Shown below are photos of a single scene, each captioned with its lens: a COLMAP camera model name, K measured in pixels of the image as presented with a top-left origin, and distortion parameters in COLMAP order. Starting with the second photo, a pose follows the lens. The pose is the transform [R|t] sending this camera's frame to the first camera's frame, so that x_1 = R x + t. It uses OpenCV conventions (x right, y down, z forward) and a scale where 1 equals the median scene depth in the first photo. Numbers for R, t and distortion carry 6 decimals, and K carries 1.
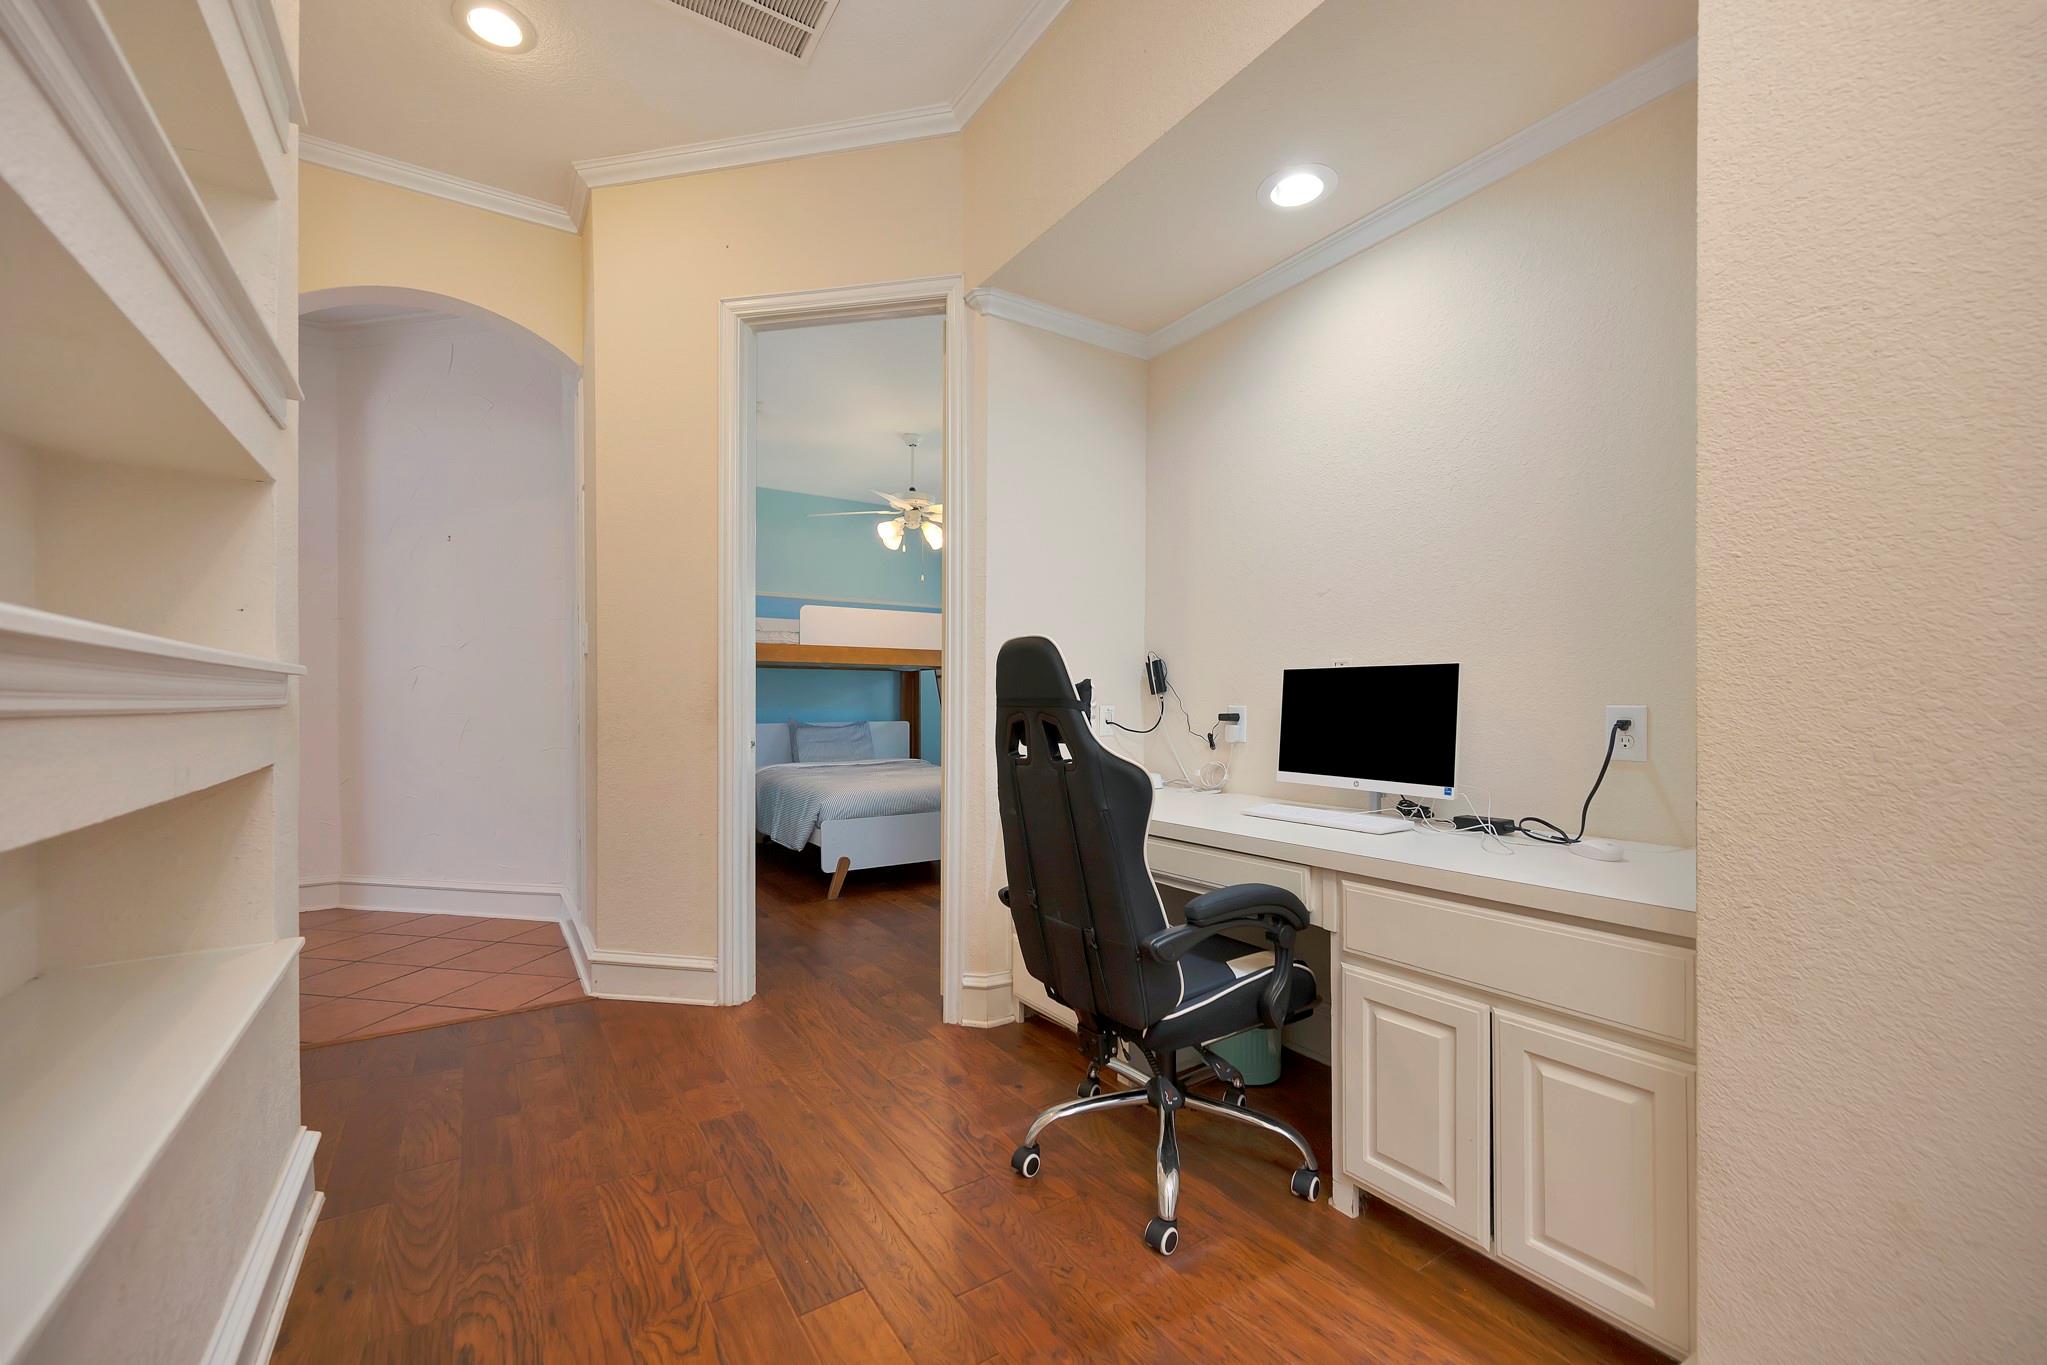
lens RADIAL K [[804.9, 0, 1025.0], [0, 804.9, 695.4], [0, 0, 1]] dist [-0.002384, -0.000291]
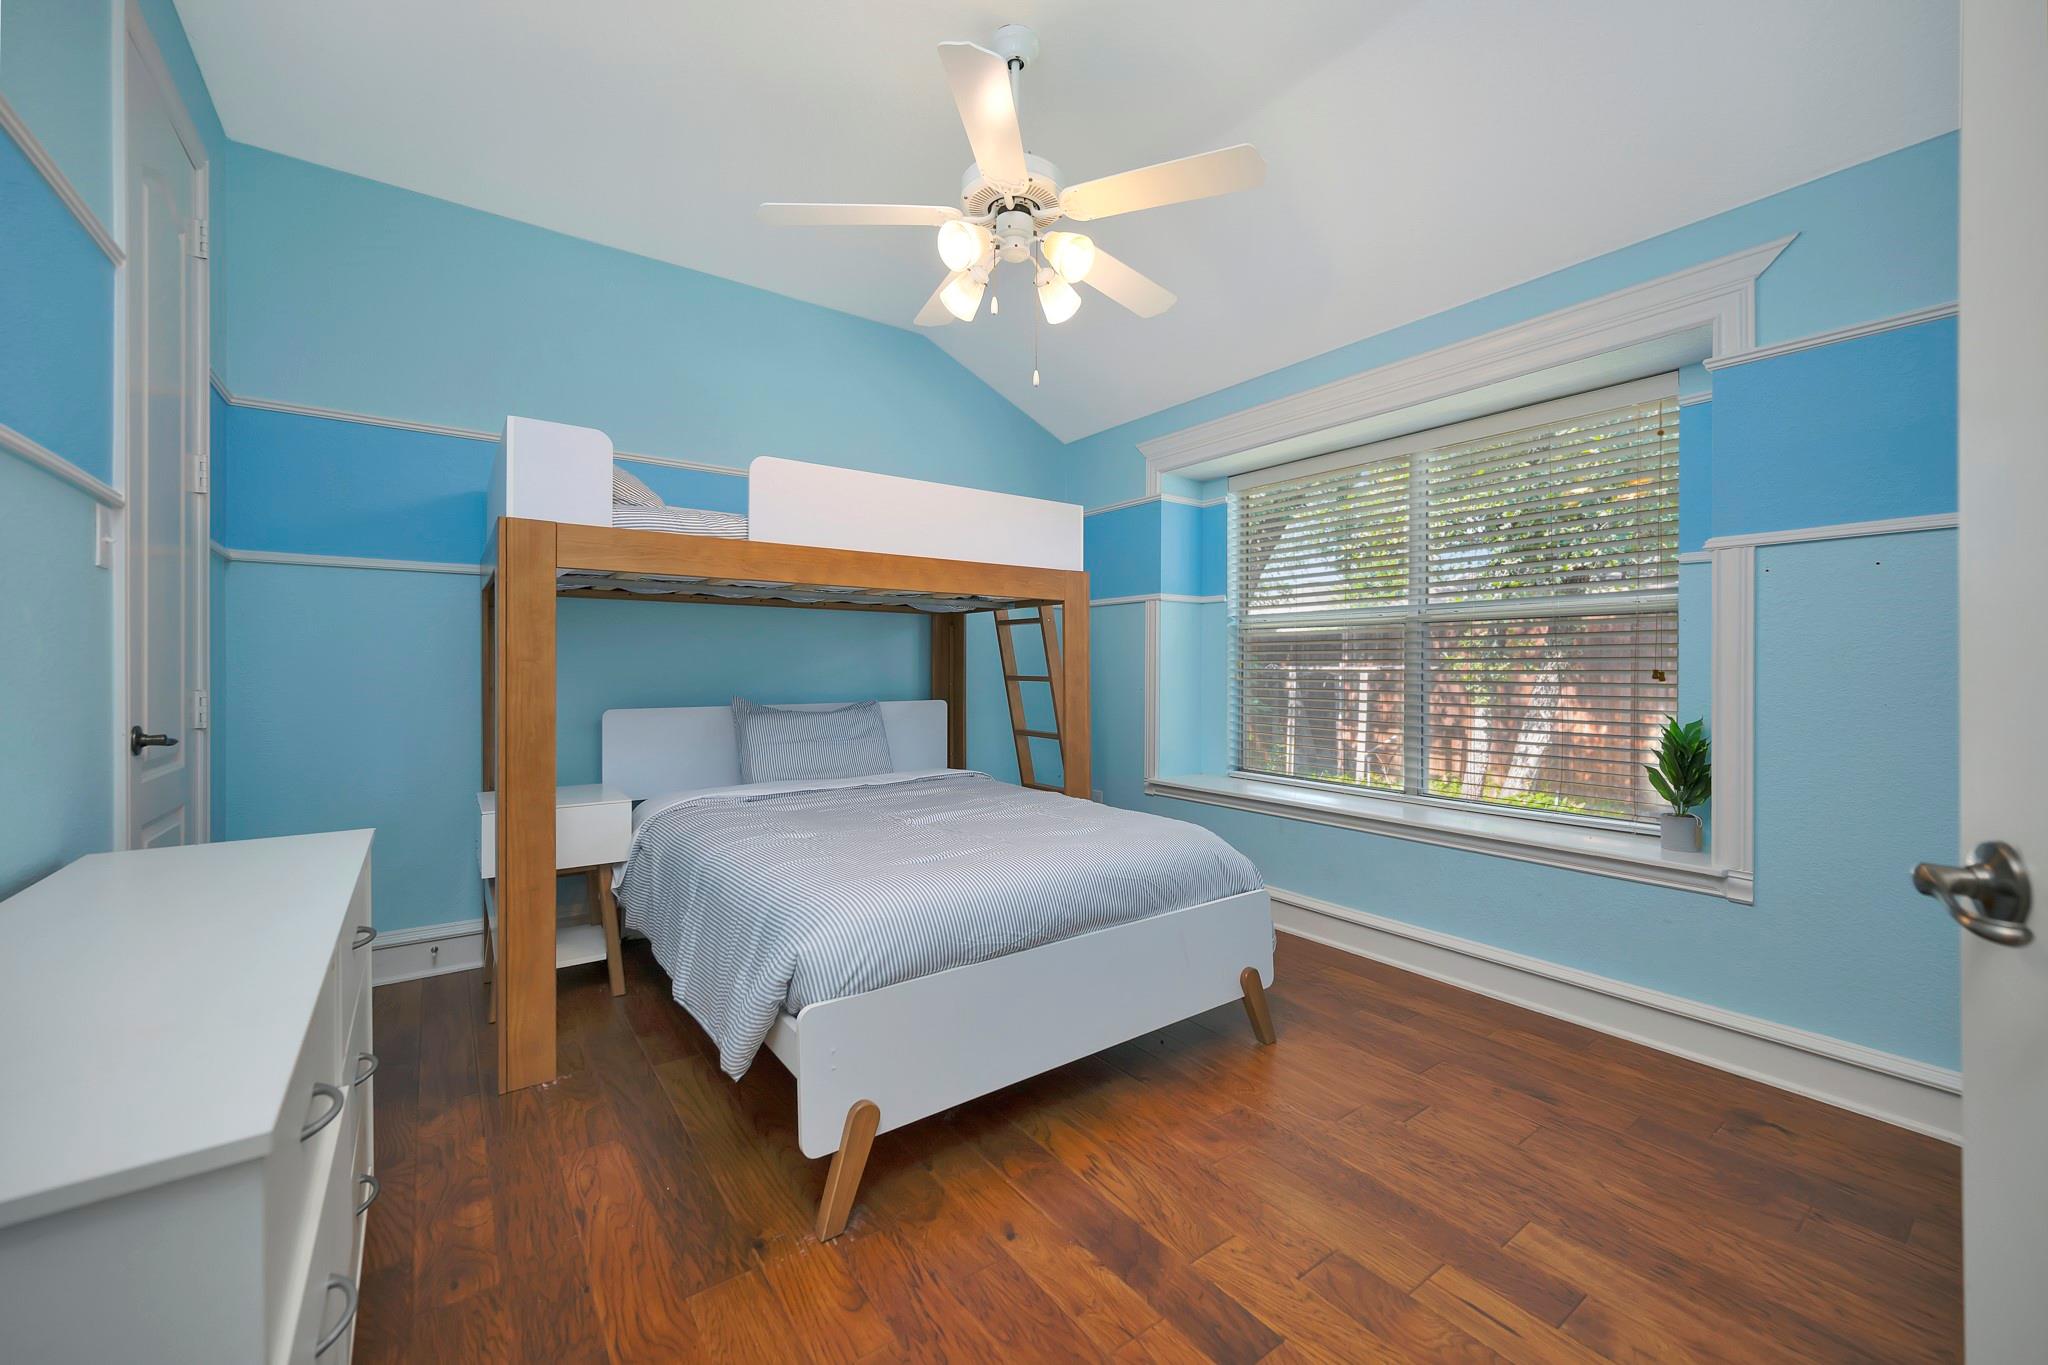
lens RADIAL K [[805.3, 0, 1021.6], [0, 805.3, 669.5], [0, 0, 1]] dist [-0.002384, -0.000291]
pose [[0.999467, 0.001527, 0.032599, -0.158201], [-0.001954, 0.999913, 0.013071, 0.002774], [-0.032576, -0.013128, 0.999383, 0.610256]]
